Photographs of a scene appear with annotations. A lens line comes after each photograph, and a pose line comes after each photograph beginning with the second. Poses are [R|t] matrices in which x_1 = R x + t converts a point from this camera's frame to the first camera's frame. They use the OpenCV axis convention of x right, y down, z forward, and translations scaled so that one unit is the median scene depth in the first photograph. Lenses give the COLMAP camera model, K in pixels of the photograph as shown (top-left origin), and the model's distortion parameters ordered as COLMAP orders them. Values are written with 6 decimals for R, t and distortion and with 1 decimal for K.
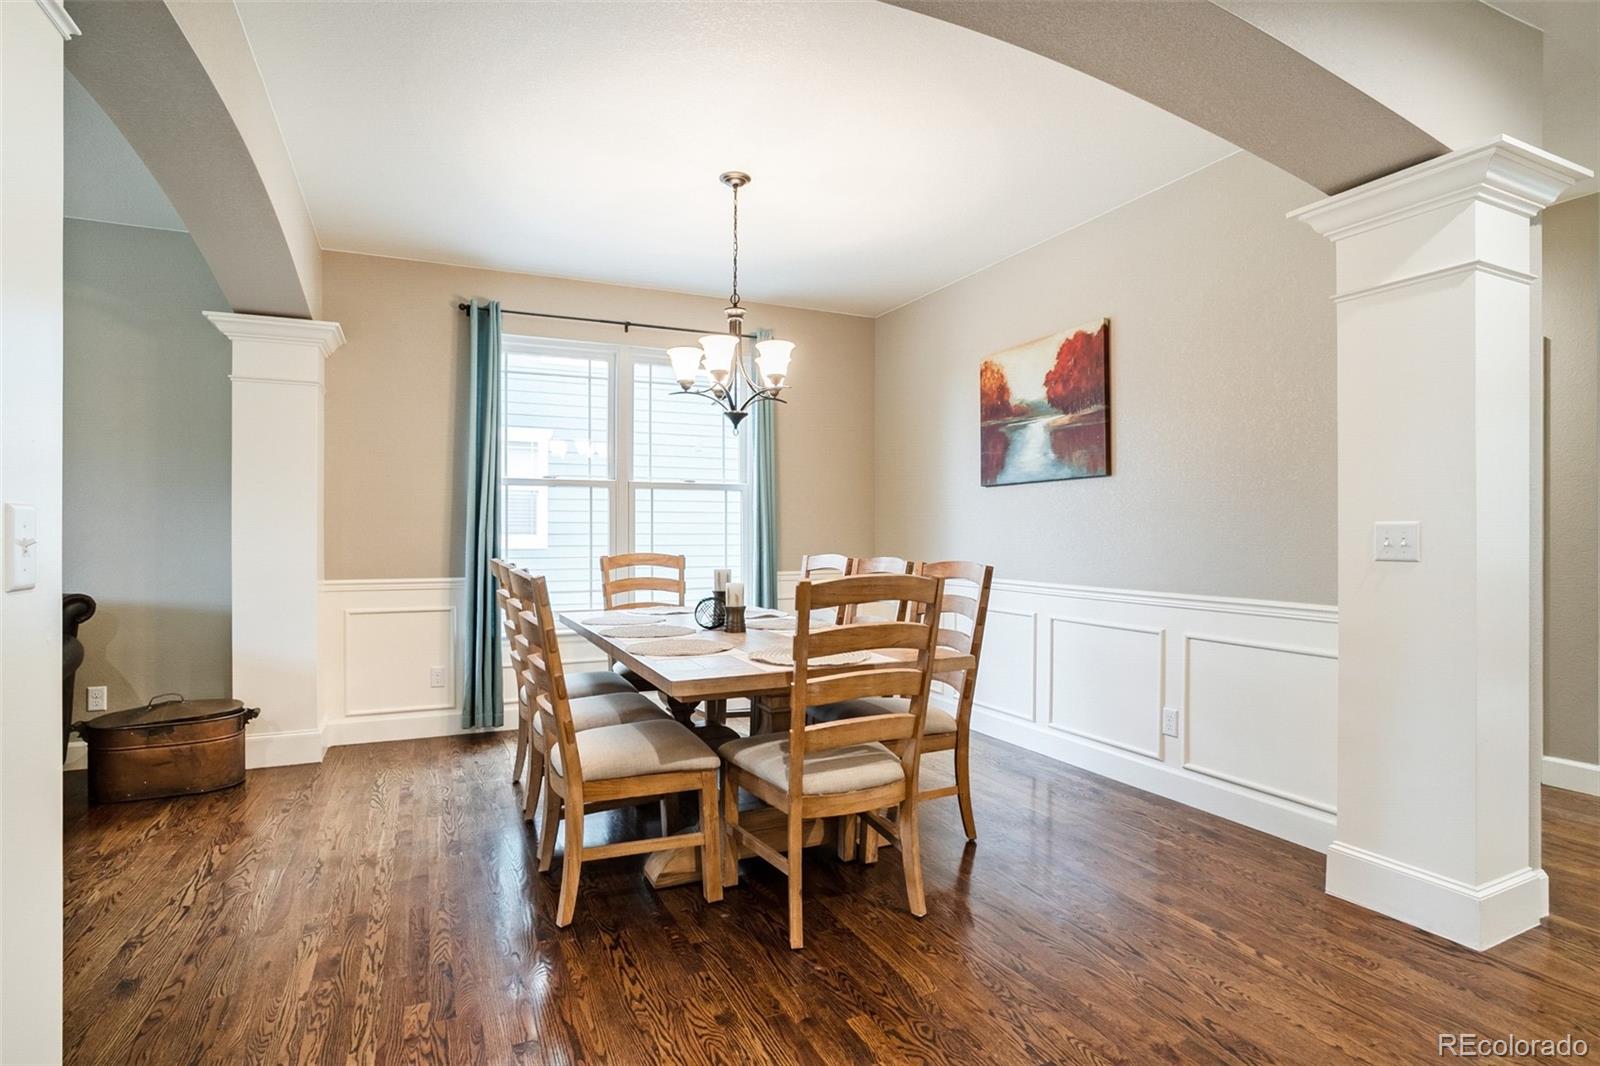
lens RADIAL K [[825.6, 0, 750.8], [0, 825.6, 535.3], [0, 0, 1]] dist [-0.039514, 0.000700]
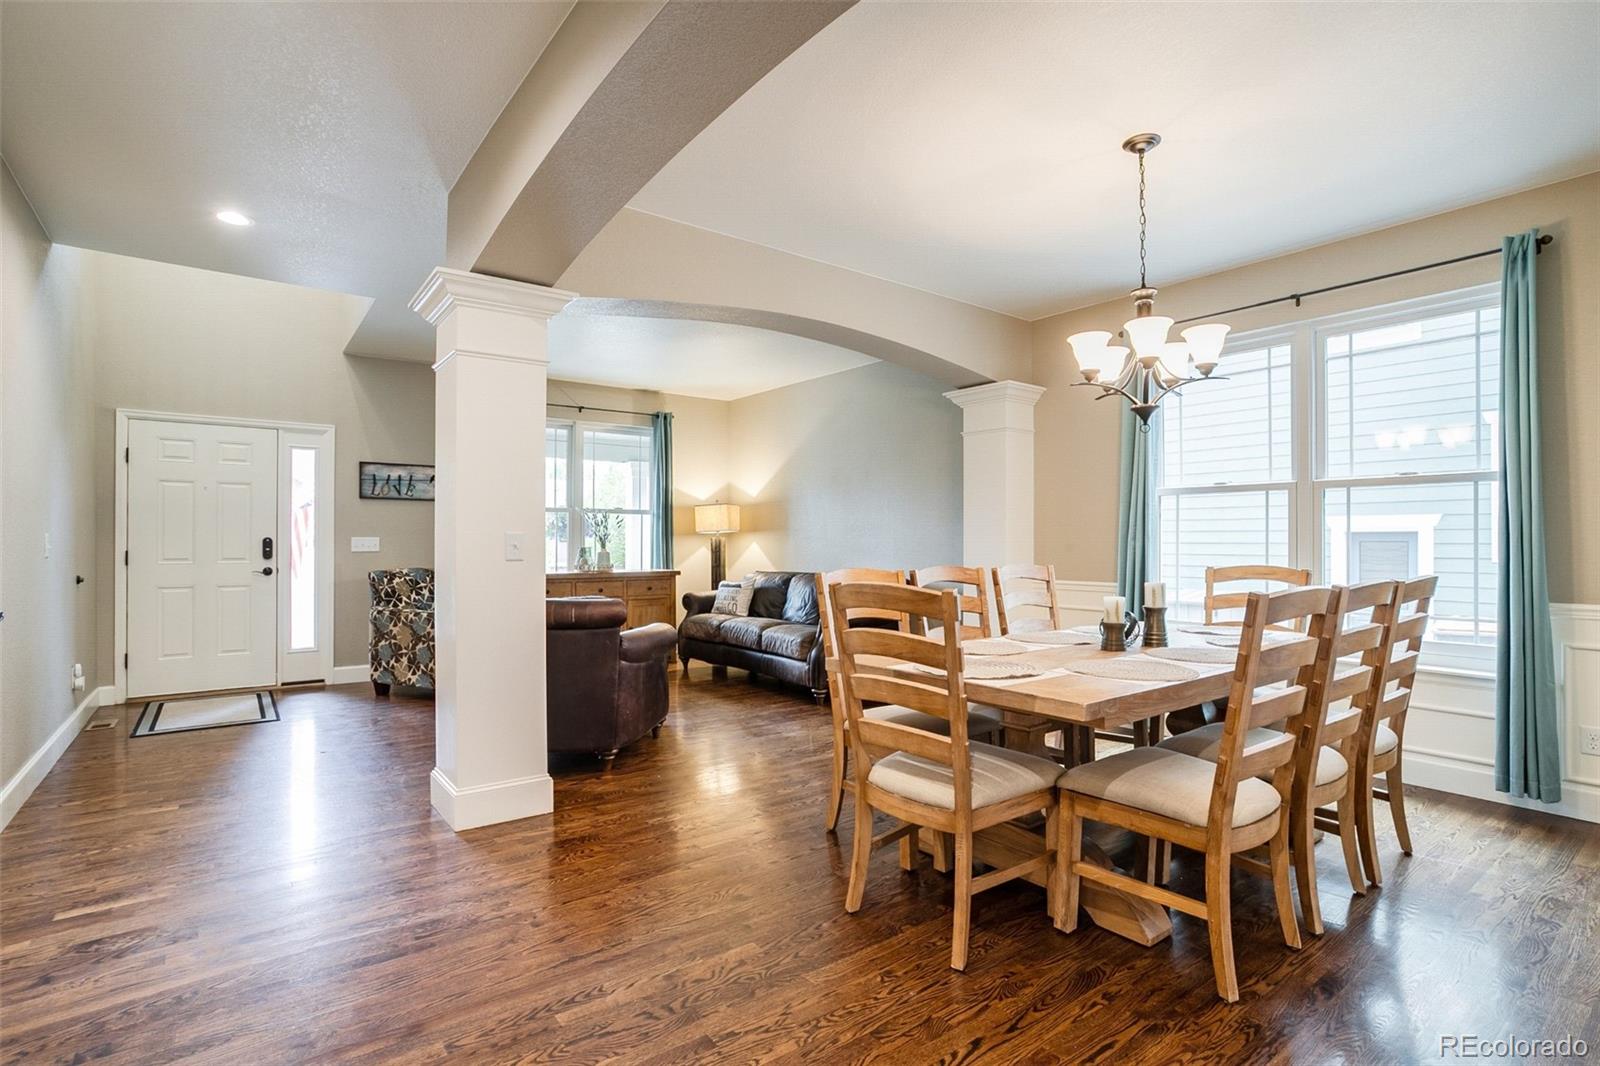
lens RADIAL K [[773.9, 0, 792.1], [0, 773.9, 538.7], [0, 0, 1]] dist [-0.069020, 0.043440]
pose [[0.218498, -0.003756, -0.975830, 0.516913], [-0.004664, 0.999977, -0.004893, -0.000744], [0.975826, 0.005620, 0.218476, 0.335227]]
